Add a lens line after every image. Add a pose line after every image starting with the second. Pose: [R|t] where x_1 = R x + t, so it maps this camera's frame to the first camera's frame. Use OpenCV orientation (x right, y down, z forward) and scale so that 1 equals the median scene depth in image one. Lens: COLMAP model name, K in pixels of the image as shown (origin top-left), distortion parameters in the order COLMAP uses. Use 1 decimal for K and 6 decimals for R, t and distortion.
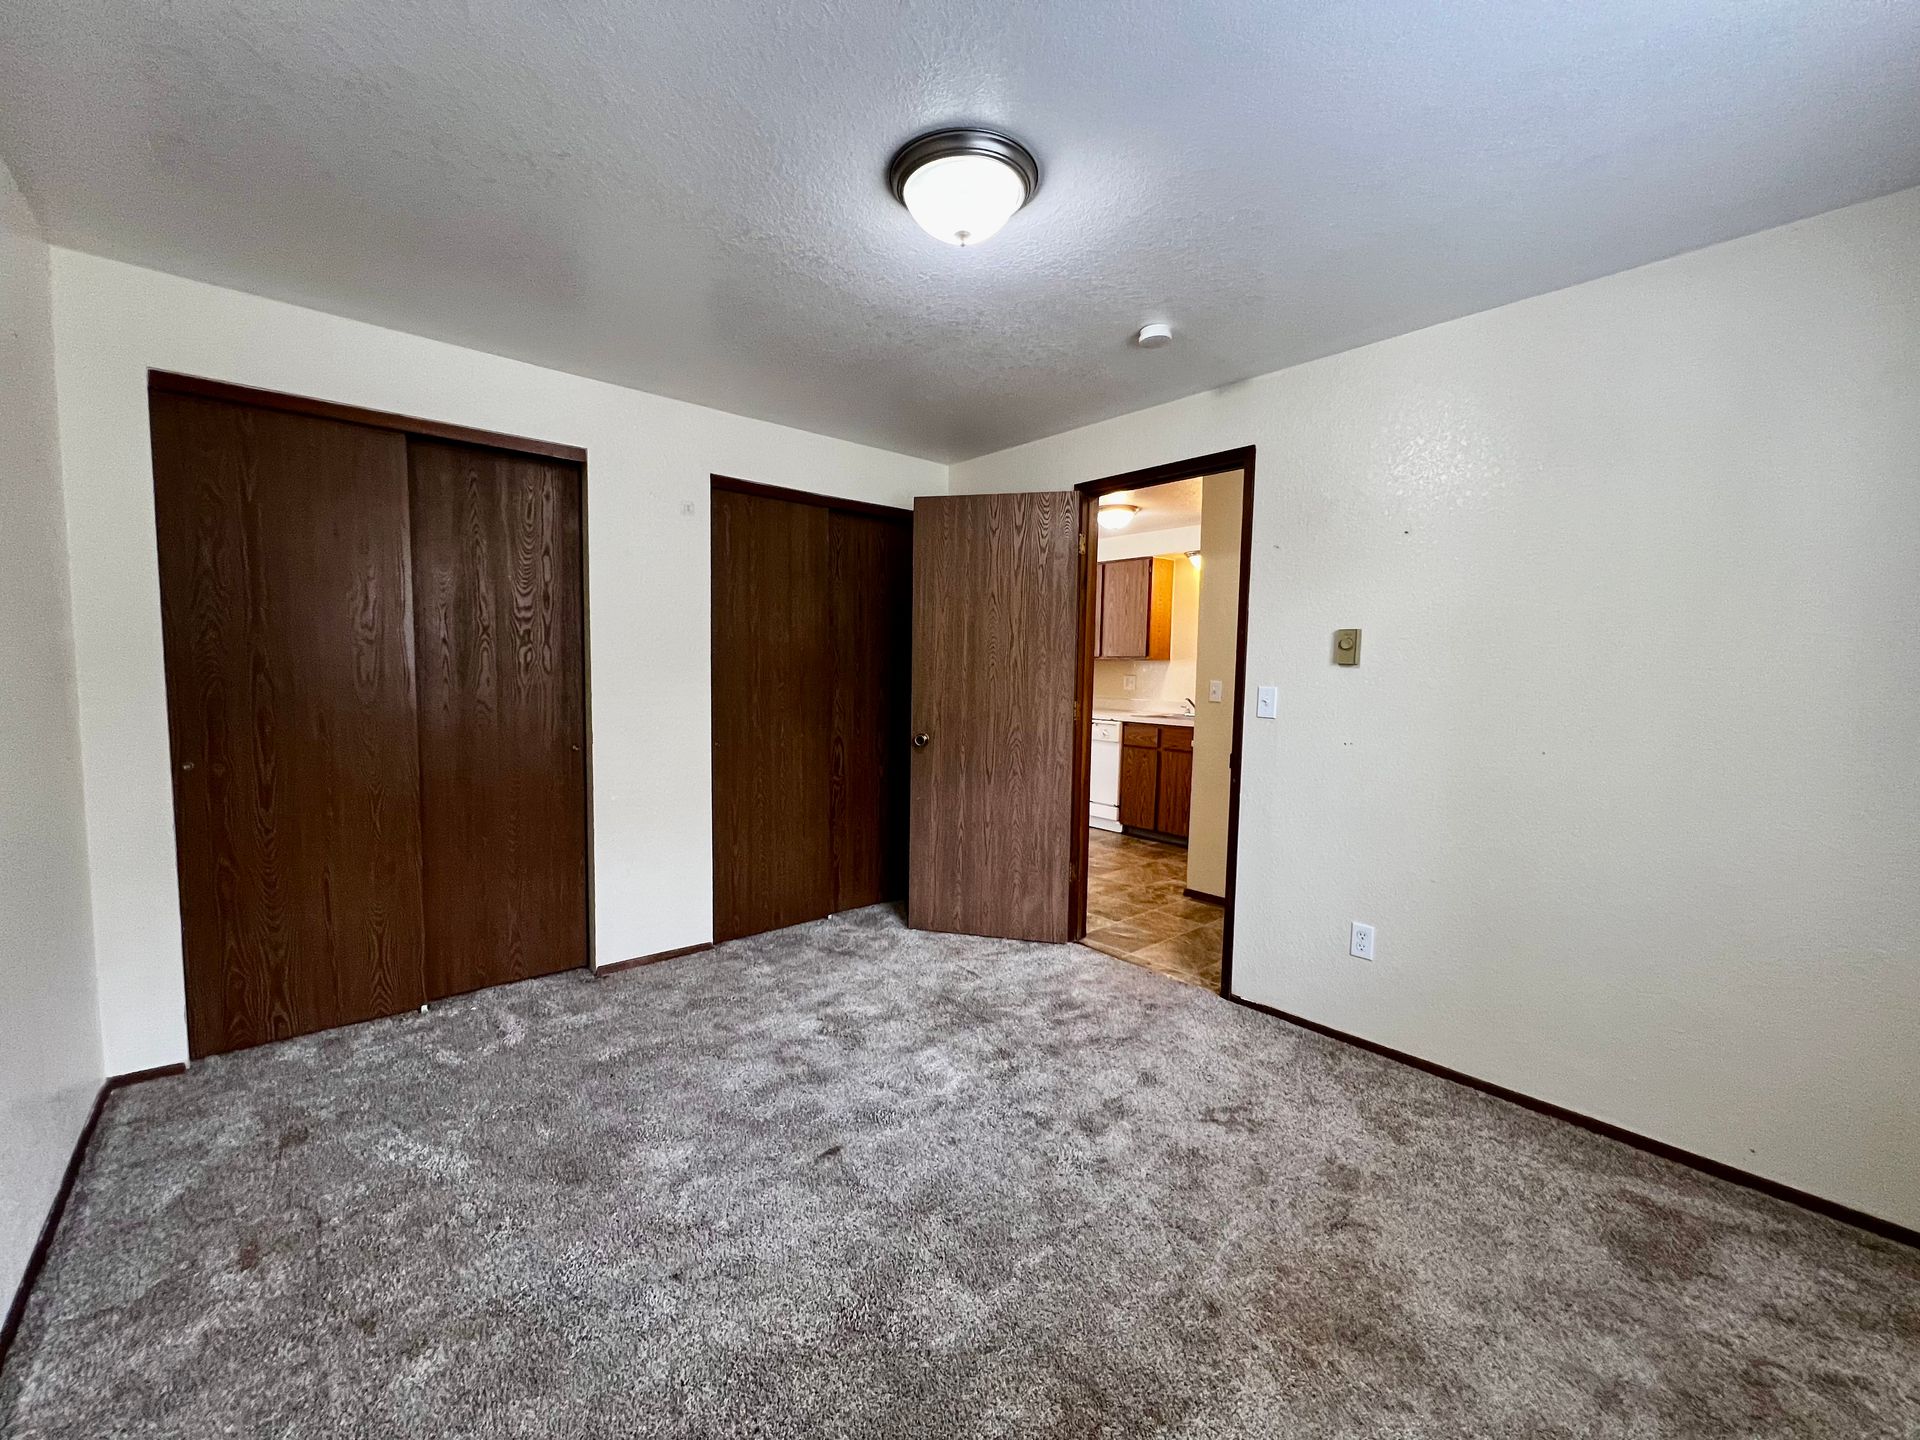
lens RADIAL K [[772.0, 0, 960.0], [0, 772.0, 720.0], [0, 0, 1]] dist [0.000223, -0.000074]
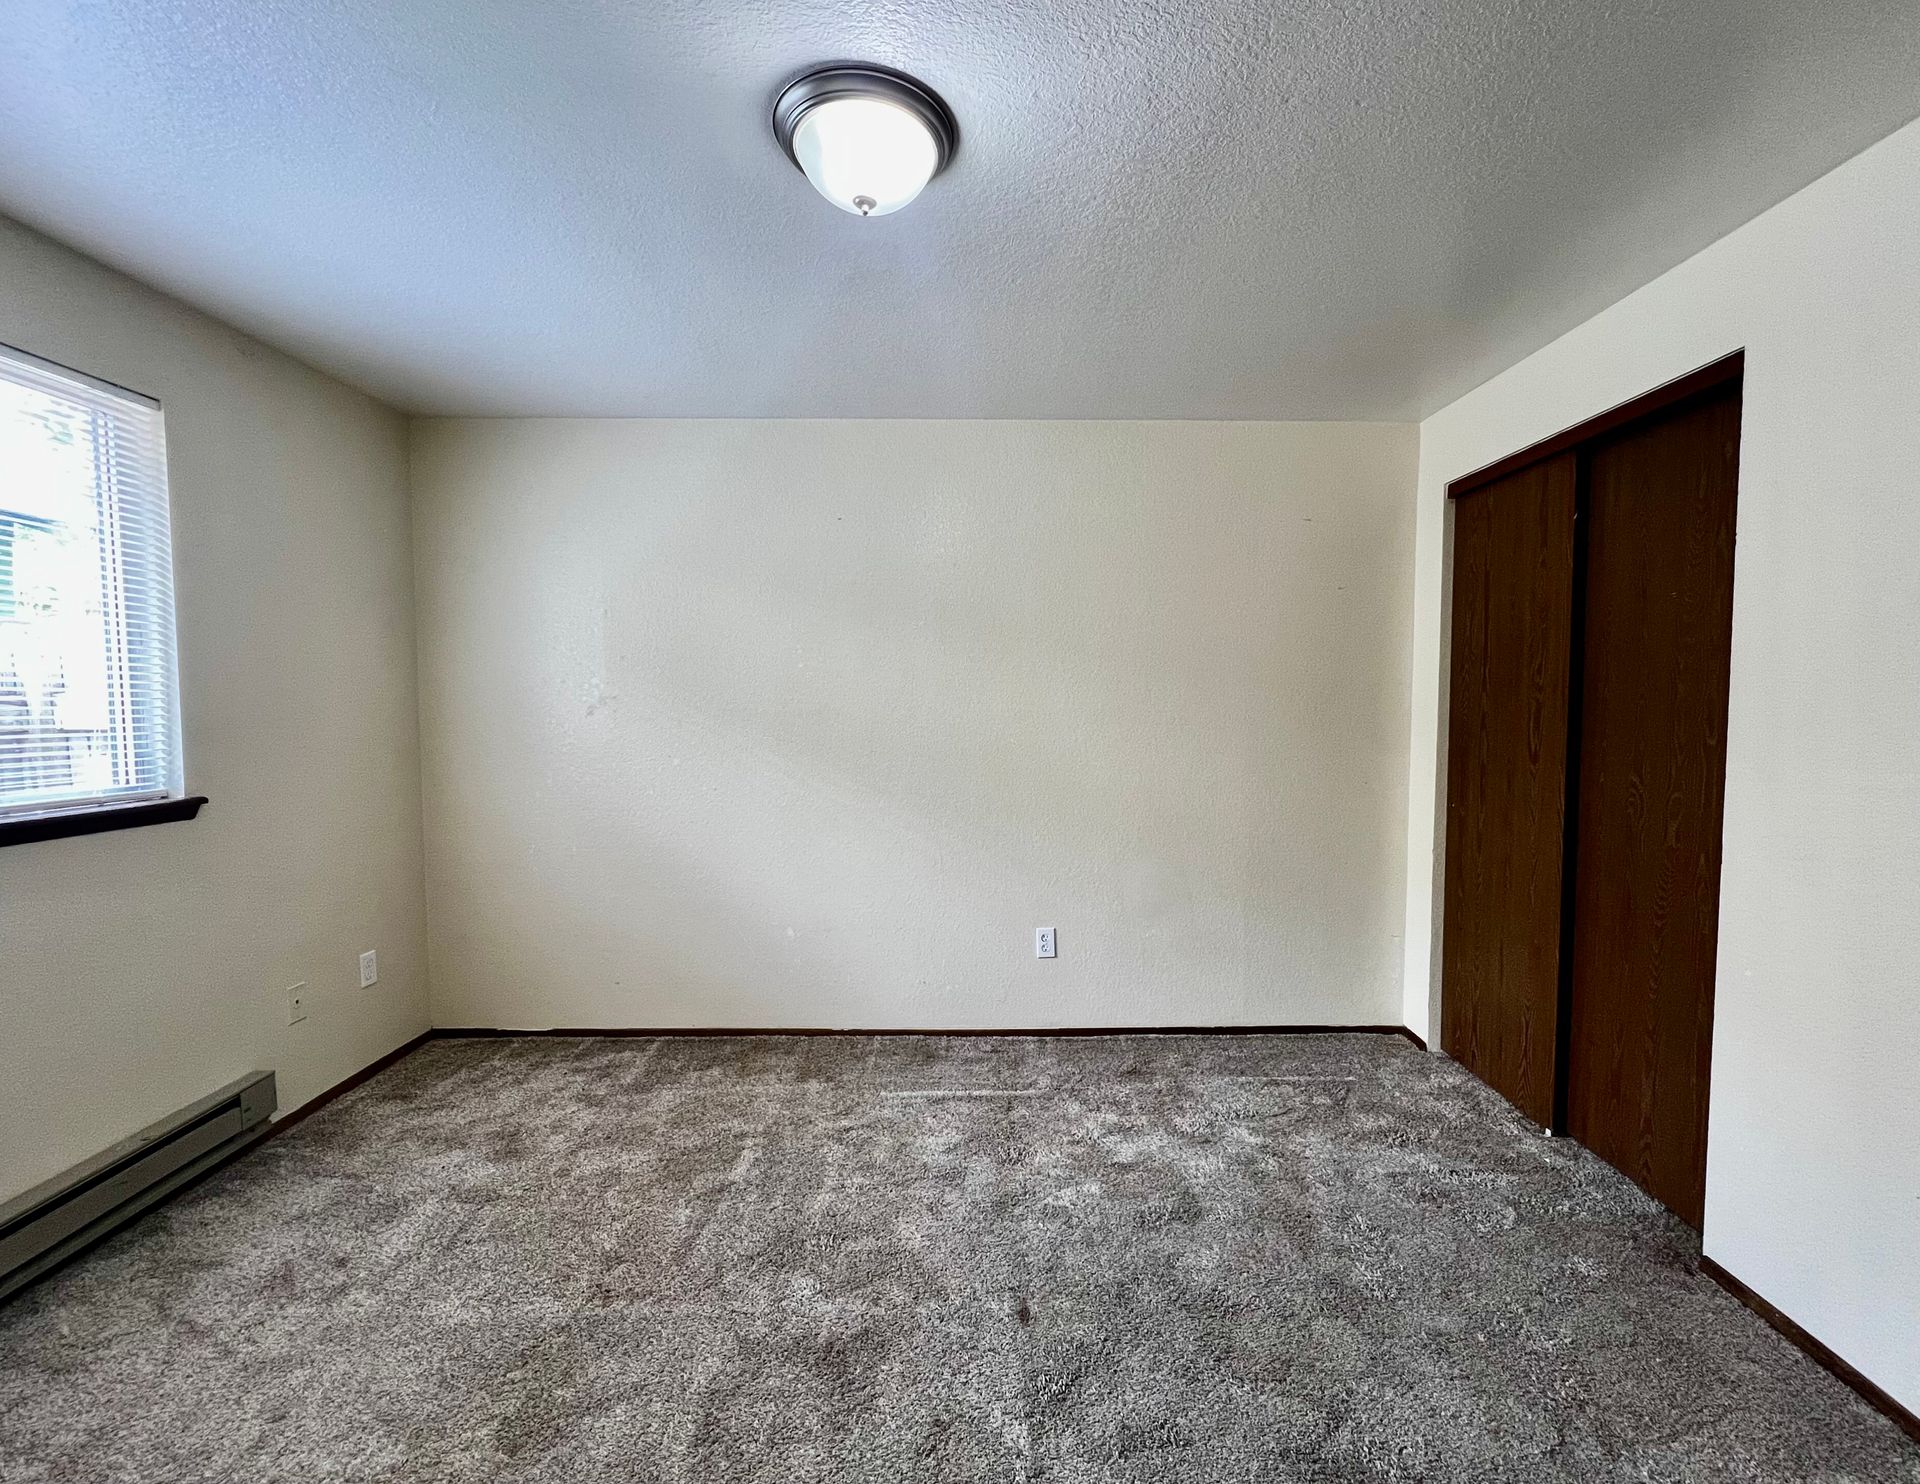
lens RADIAL K [[798.4, 0, 960.0], [0, 798.4, 742.0], [0, 0, 1]] dist [-0.000028, 0.000001]
pose [[-0.653082, 0.018809, -0.757054, 0.400694], [-0.070060, 0.993903, 0.085132, -0.082446], [0.754039, 0.108637, -0.647783, 1.129724]]
